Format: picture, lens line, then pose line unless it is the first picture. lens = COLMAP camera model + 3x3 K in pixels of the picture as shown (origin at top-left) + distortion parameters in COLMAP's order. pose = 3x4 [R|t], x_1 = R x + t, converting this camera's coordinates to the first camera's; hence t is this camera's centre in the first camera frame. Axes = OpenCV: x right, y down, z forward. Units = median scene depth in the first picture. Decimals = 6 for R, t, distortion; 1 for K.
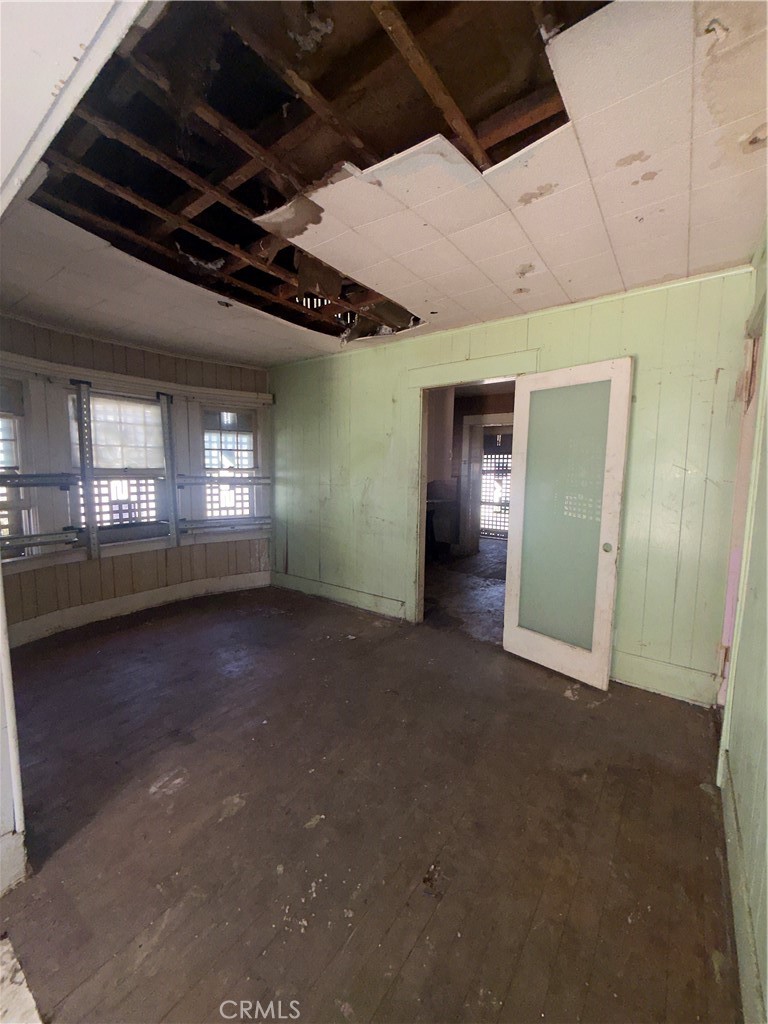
lens RADIAL K [[413.3, 0, 377.8], [0, 413.3, 521.6], [0, 0, 1]] dist [0.000651, 0.000258]
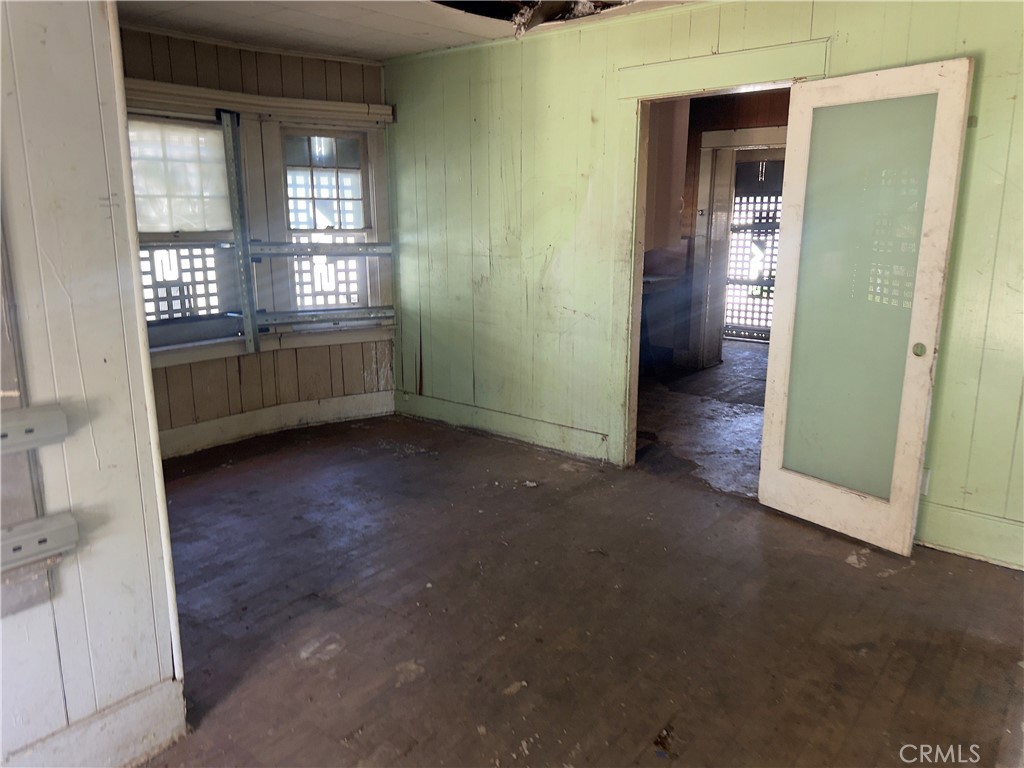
lens RADIAL K [[720.7, 0, 512.1], [0, 720.7, 384.0], [0, 0, 1]] dist [0.044769, -0.039215]
pose [[0.999218, -0.000123, -0.039546, -0.044264], [0.003983, 0.995222, 0.097558, -0.000204], [0.039345, -0.097639, 0.994444, -0.150474]]
